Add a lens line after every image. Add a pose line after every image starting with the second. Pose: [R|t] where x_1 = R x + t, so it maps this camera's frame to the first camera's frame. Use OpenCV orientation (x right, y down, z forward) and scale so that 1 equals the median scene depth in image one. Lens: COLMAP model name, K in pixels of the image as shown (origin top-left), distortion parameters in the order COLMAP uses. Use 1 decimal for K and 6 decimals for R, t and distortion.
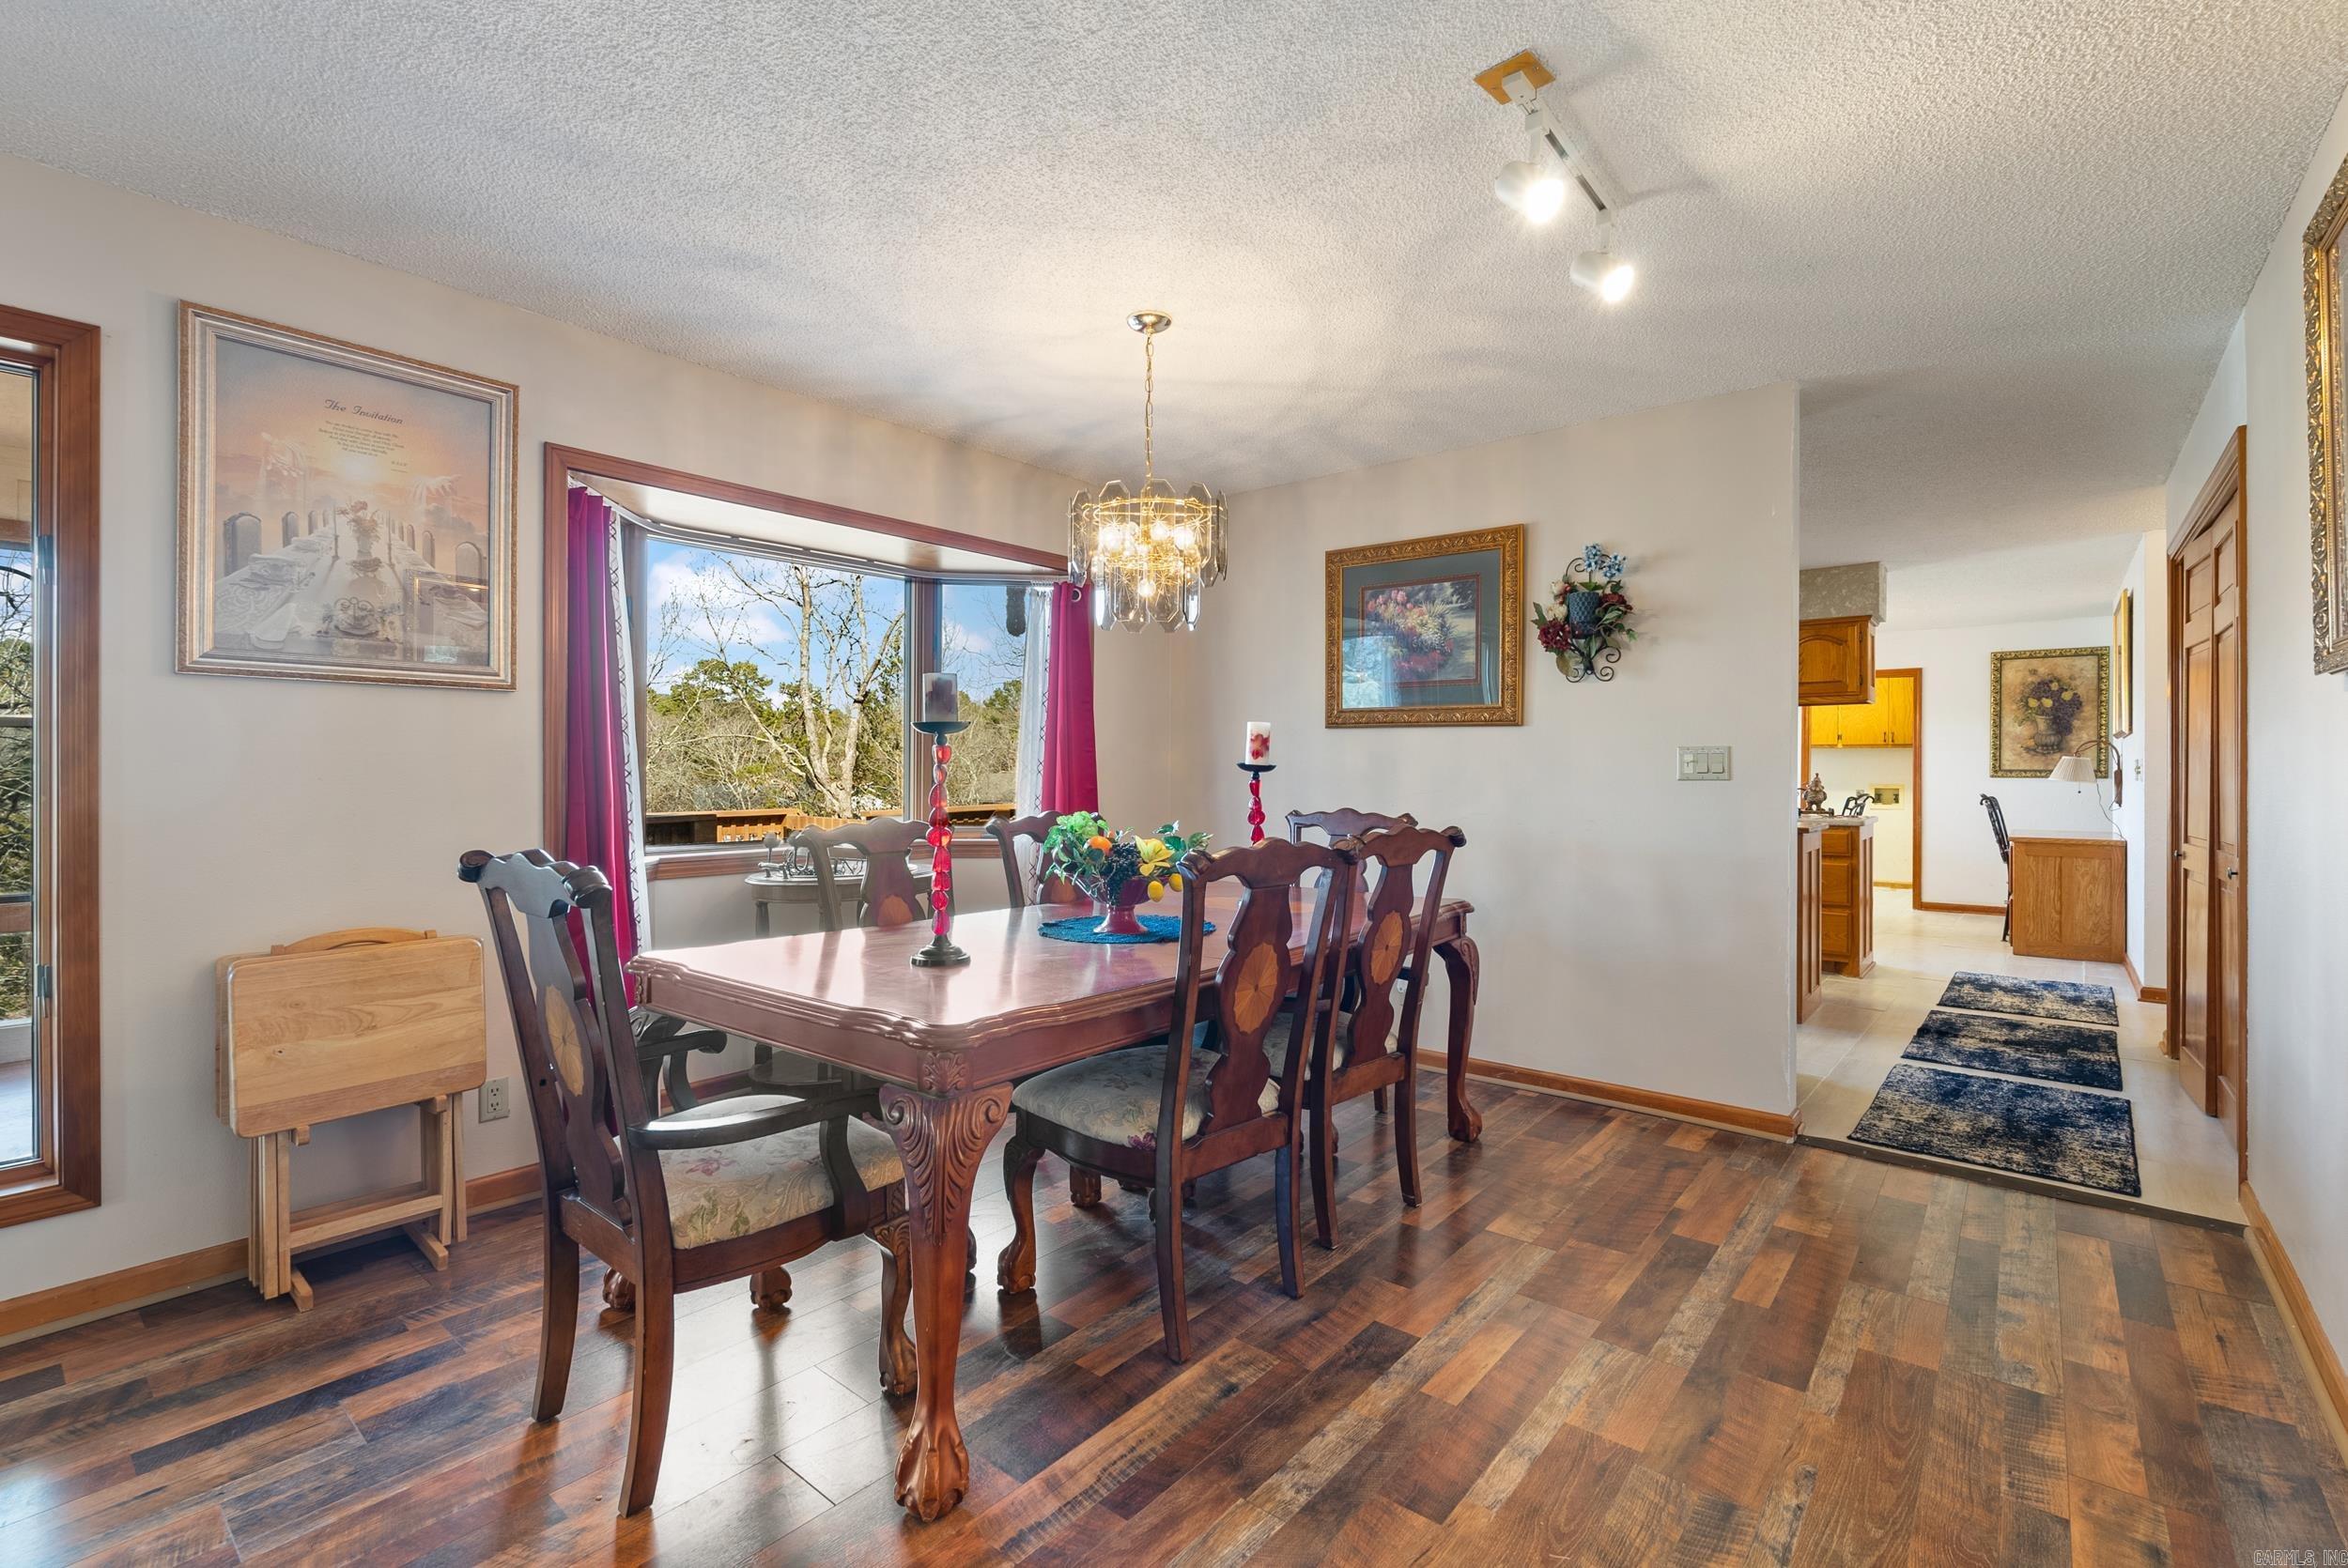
lens RADIAL K [[1041.9, 0, 1167.5], [0, 1041.9, 778.5], [0, 0, 1]] dist [-0.007437, 0.000541]
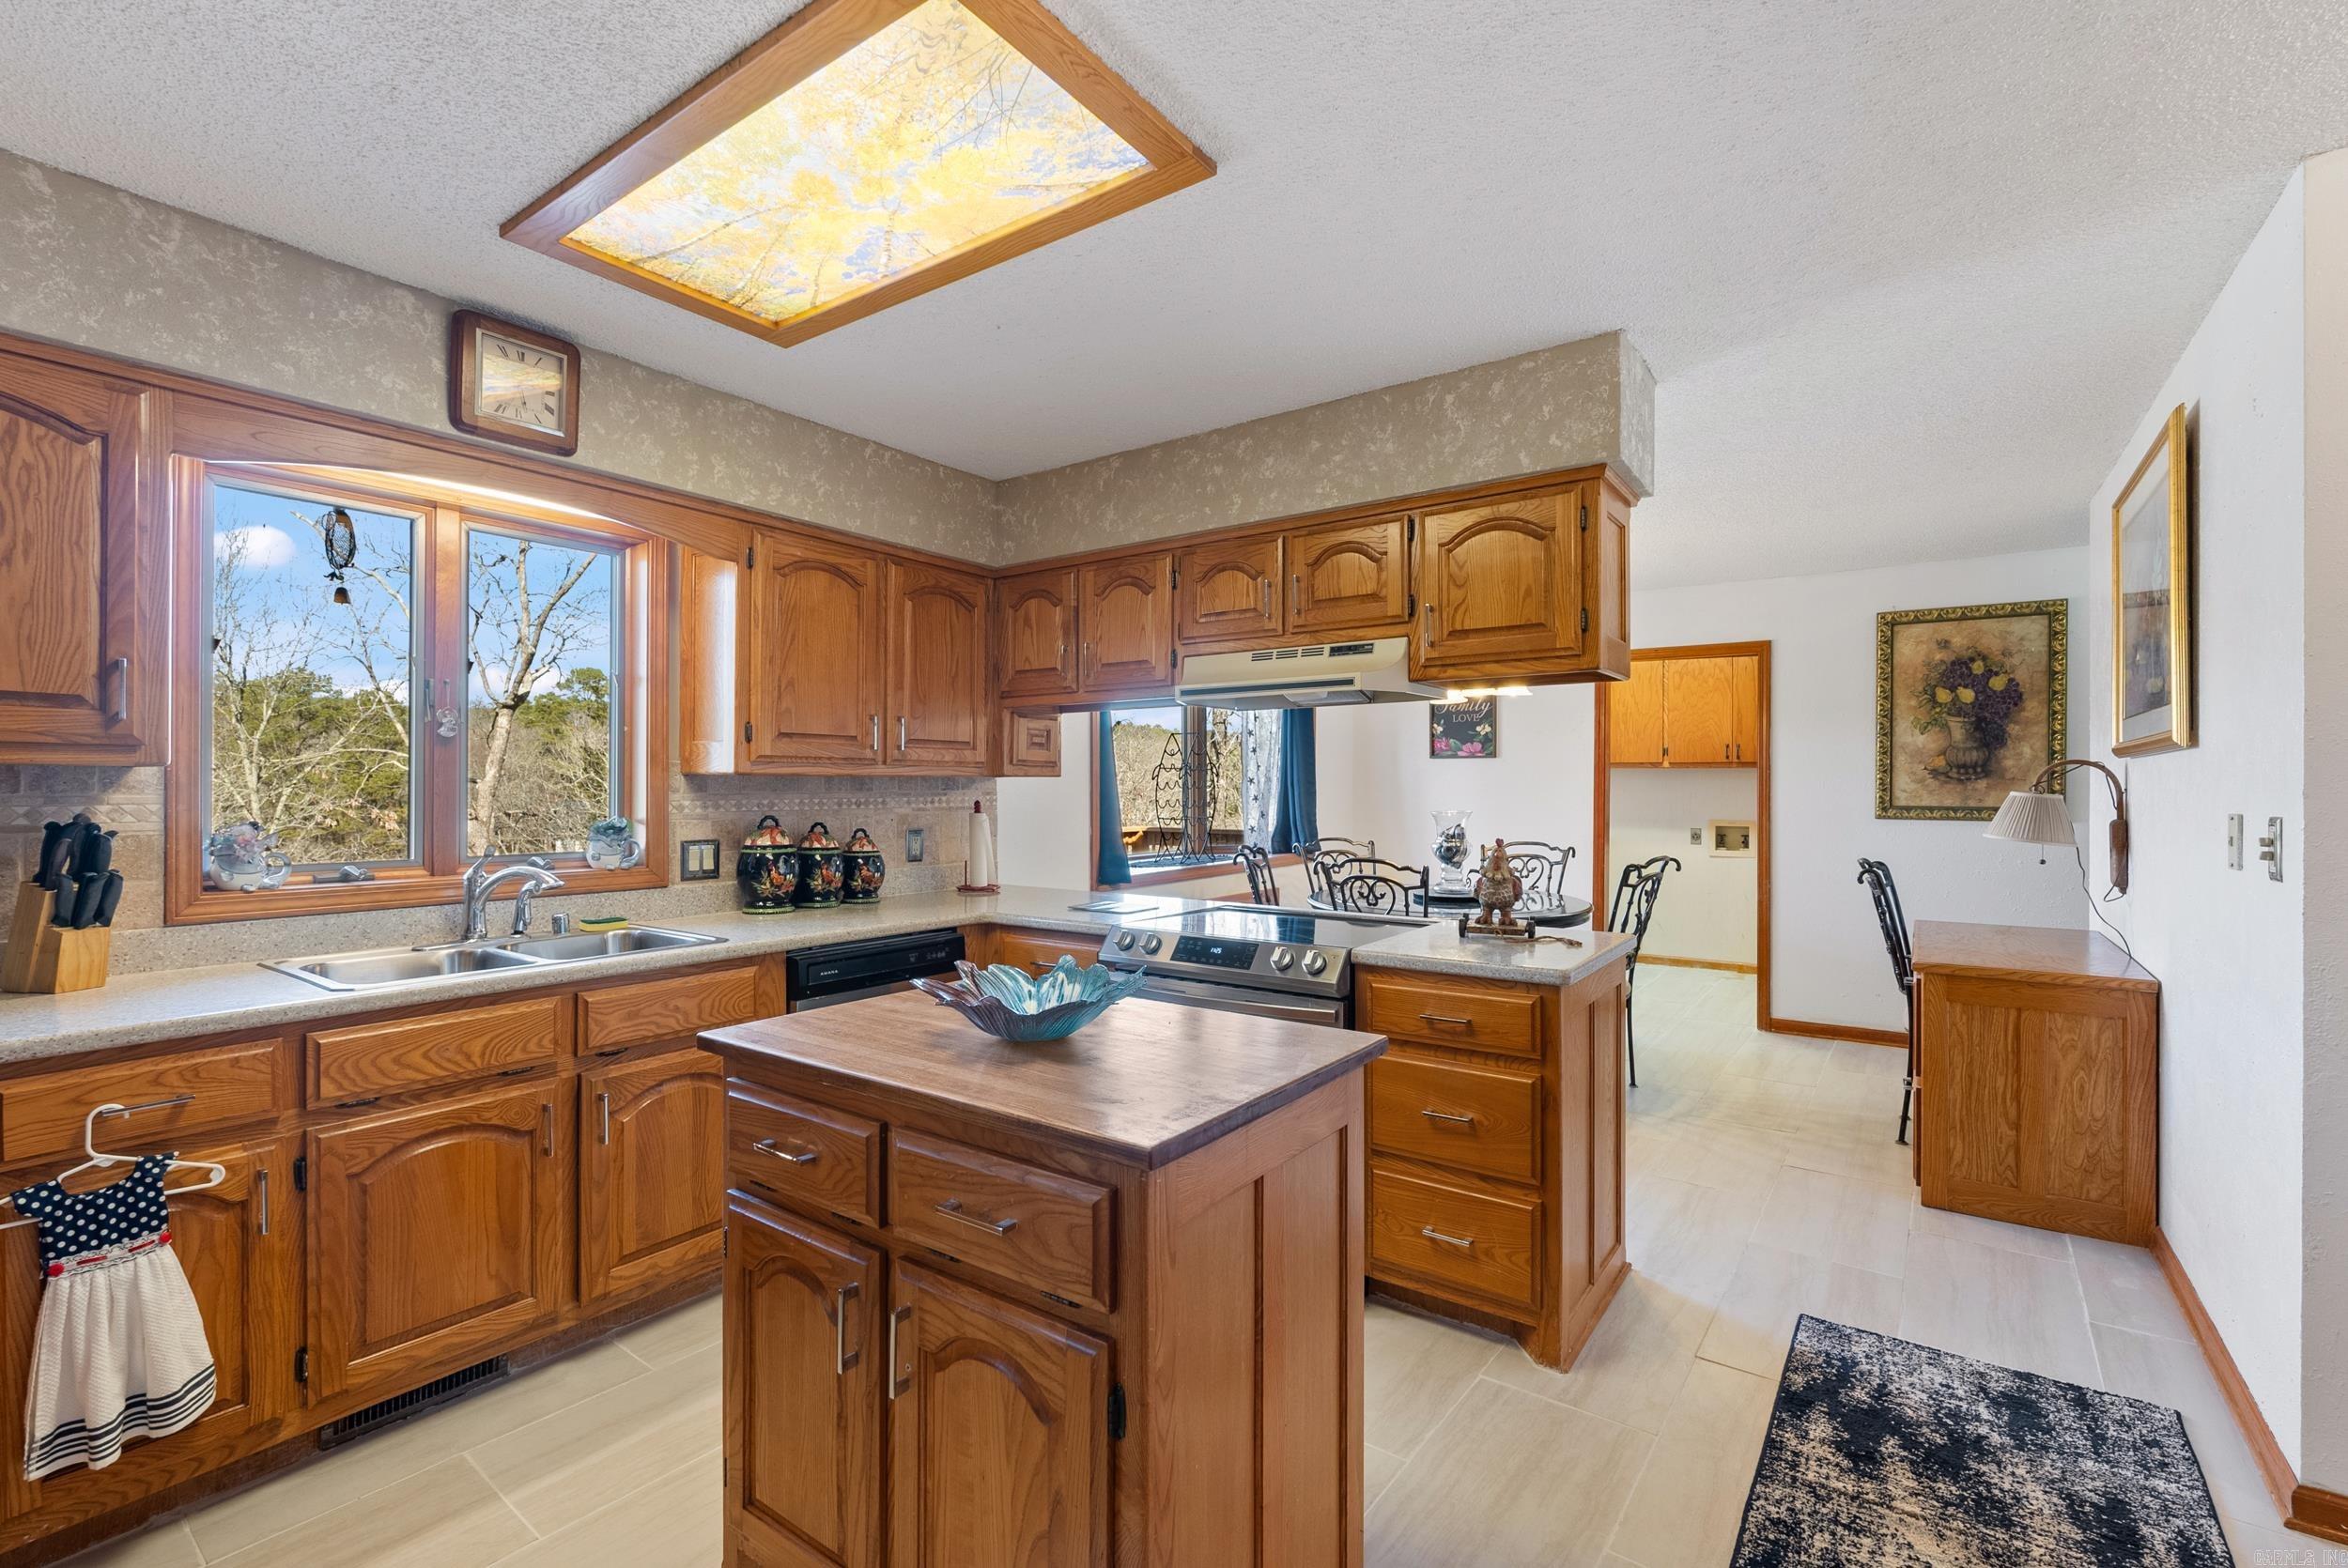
lens RADIAL K [[1041.9, 0, 1179.6], [0, 1041.9, 787.7], [0, 0, 1]] dist [-0.007437, 0.000541]
pose [[0.996811, -0.002877, 0.079746, 0.741016], [0.003051, 0.999993, -0.002055, -0.042058], [-0.079739, 0.002292, 0.996813, 0.934611]]
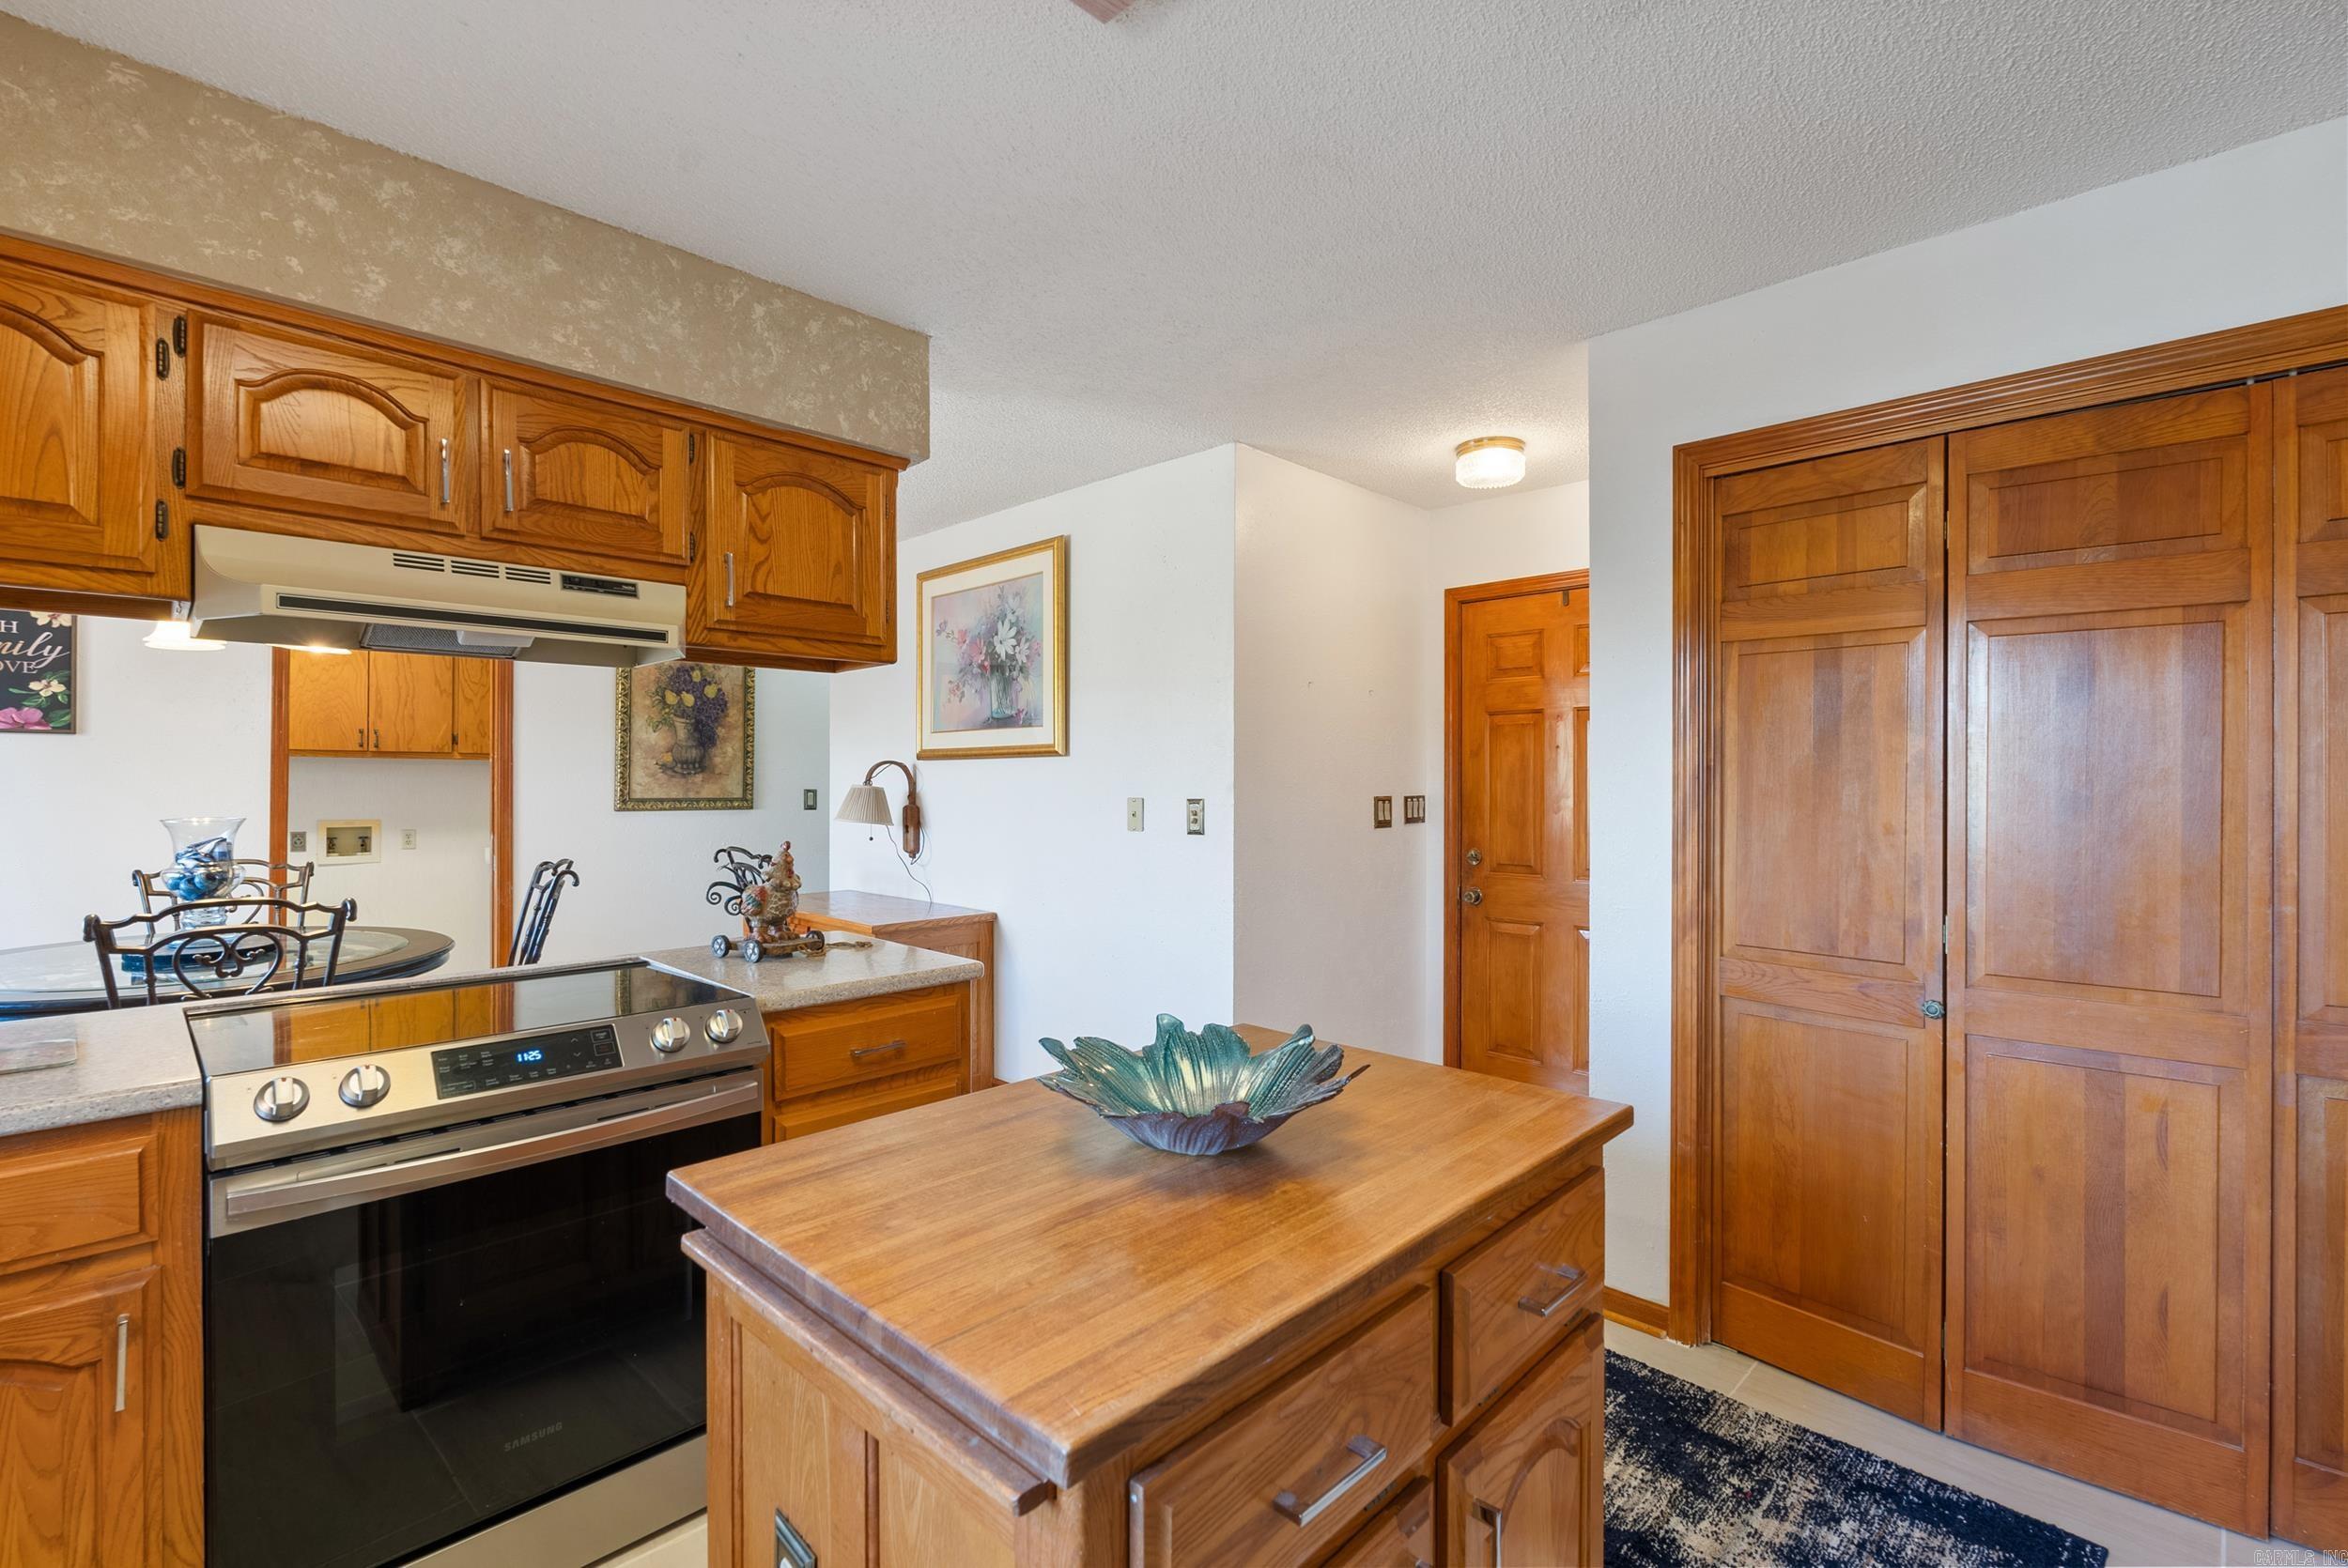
lens RADIAL K [[1041.9, 0, 1176.9], [0, 1041.9, 783.3], [0, 0, 1]] dist [-0.007437, 0.000541]
pose [[0.067903, -0.005727, 0.997675, 0.416880], [0.002420, 0.999982, 0.005576, -0.045519], [-0.997689, 0.002036, 0.067916, 1.352541]]
